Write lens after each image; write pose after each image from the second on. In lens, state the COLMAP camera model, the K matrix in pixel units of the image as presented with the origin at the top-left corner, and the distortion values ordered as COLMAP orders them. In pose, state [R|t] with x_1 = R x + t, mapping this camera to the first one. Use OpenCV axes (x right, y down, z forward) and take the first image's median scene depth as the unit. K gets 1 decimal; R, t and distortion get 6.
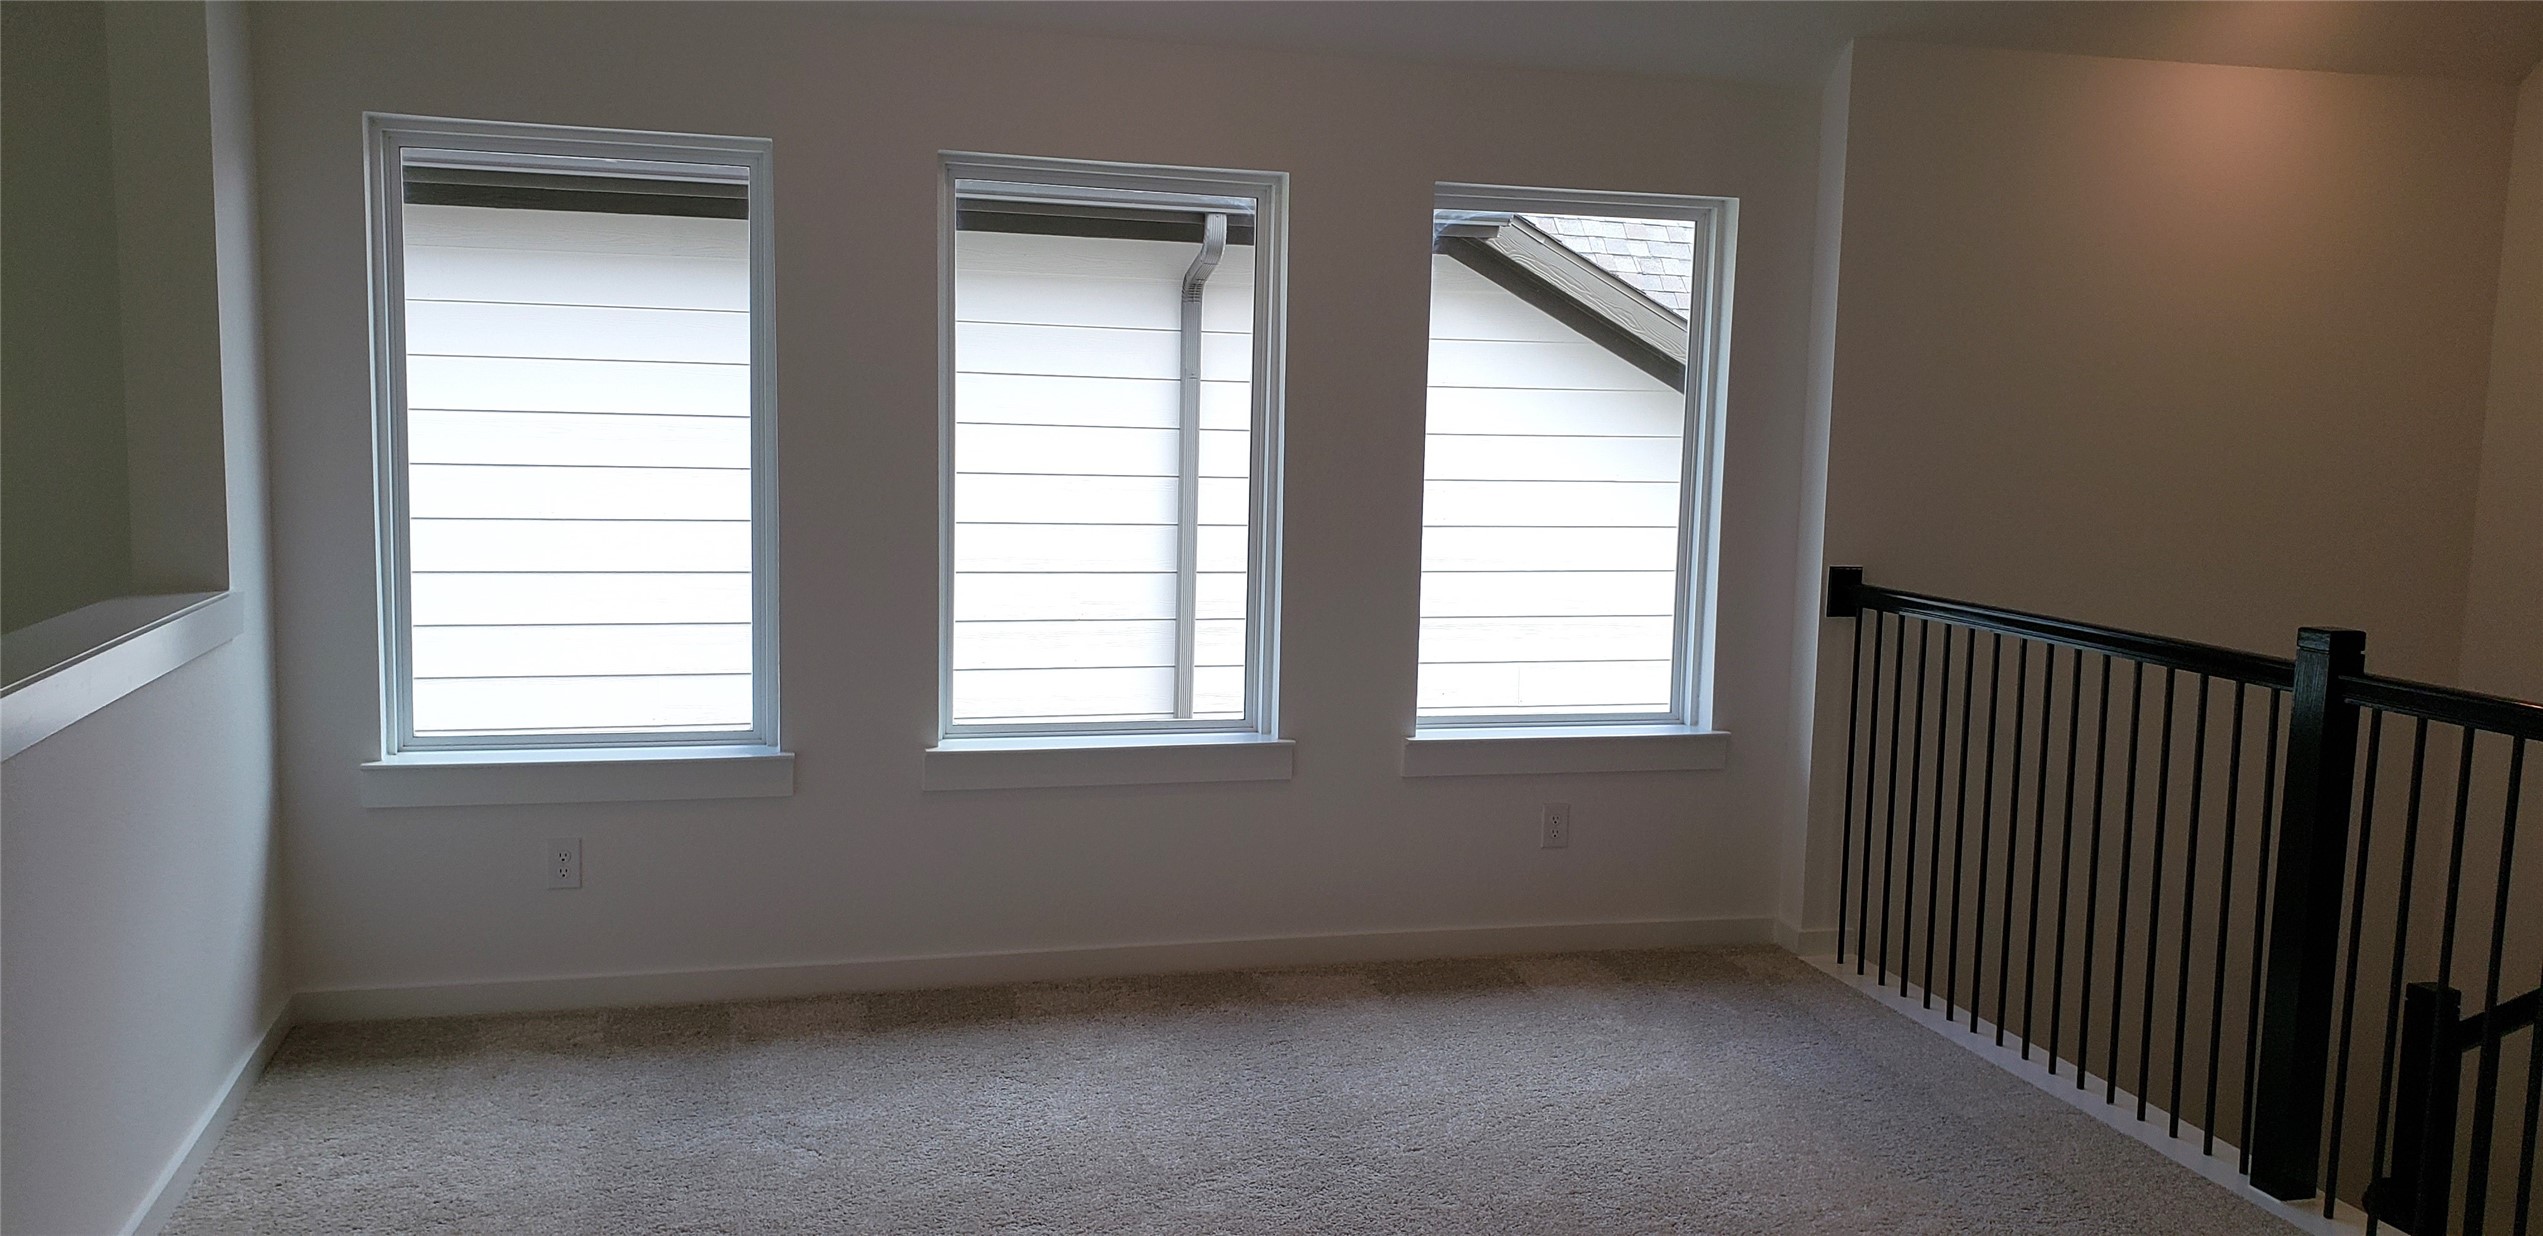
lens RADIAL K [[1929.4, 0, 1271.8], [0, 1929.4, 620.6], [0, 0, 1]] dist [-0.004296, -0.005190]
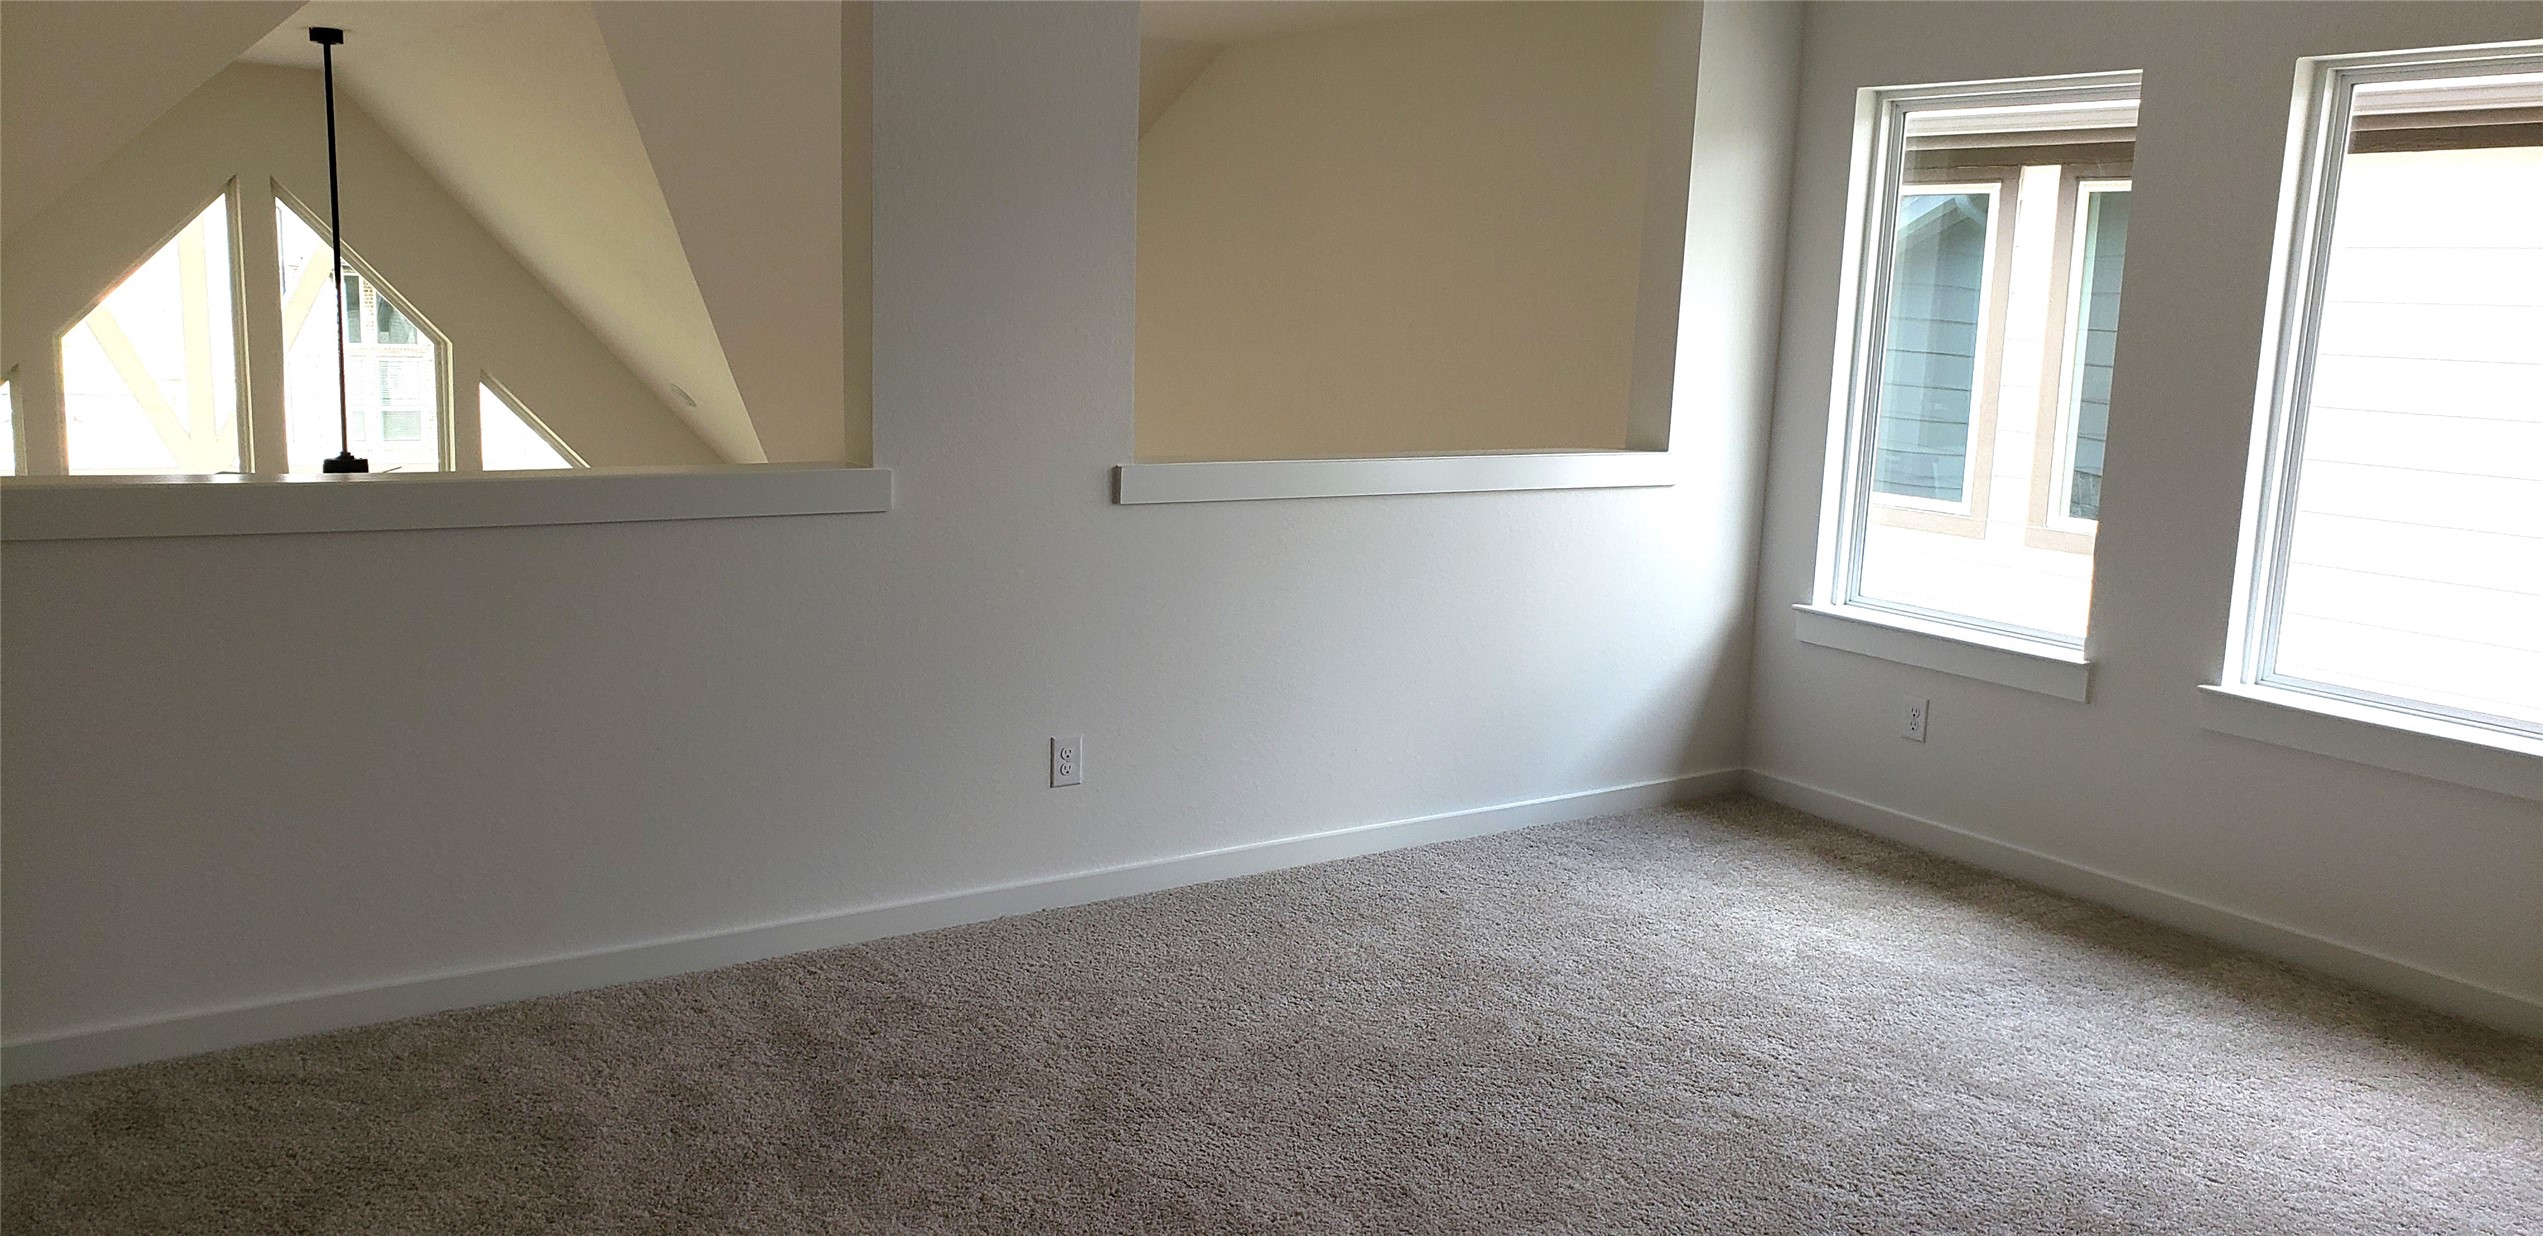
lens RADIAL K [[1926.9, 0, 1277.3], [0, 1926.9, 566.4], [0, 0, 1]] dist [-0.002598, -0.040161]
pose [[0.308207, 0.123020, -0.943332, 0.602116], [-0.138138, 0.986881, 0.083567, -0.008157], [0.941237, 0.104554, 0.321157, 0.256127]]
